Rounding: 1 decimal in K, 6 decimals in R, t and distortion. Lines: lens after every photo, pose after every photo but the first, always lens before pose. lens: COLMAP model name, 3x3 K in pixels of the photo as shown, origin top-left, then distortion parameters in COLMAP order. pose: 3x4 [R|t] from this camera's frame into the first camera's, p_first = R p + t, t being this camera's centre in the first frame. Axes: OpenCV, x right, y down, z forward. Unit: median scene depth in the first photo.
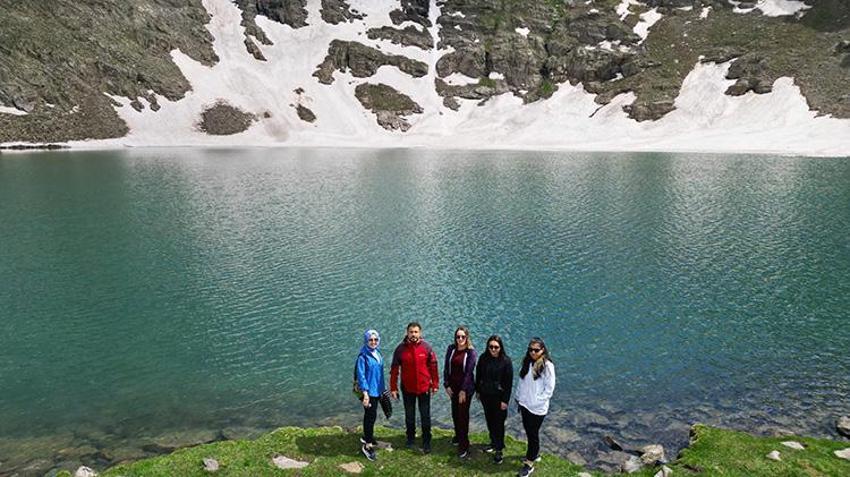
lens RADIAL K [[619.7, 0, 425.0], [0, 619.7, 238.5], [0, 0, 1]] dist [0.021163, -0.007116]
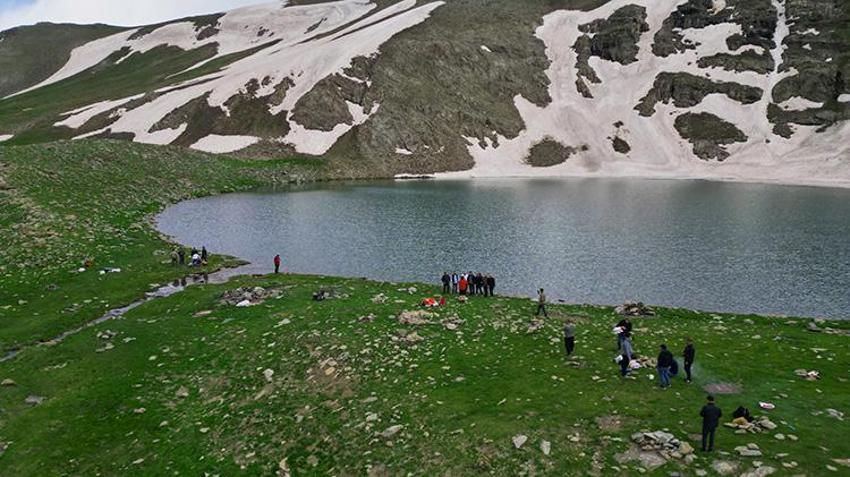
lens RADIAL K [[619.7, 0, 425.0], [0, 619.7, 238.5], [0, 0, 1]] dist [0.021163, -0.007116]
pose [[0.852566, 0.081824, -0.516175, 0.089700], [-0.086474, 0.996140, 0.015078, -0.016827], [0.515416, 0.031780, 0.856350, -0.128045]]
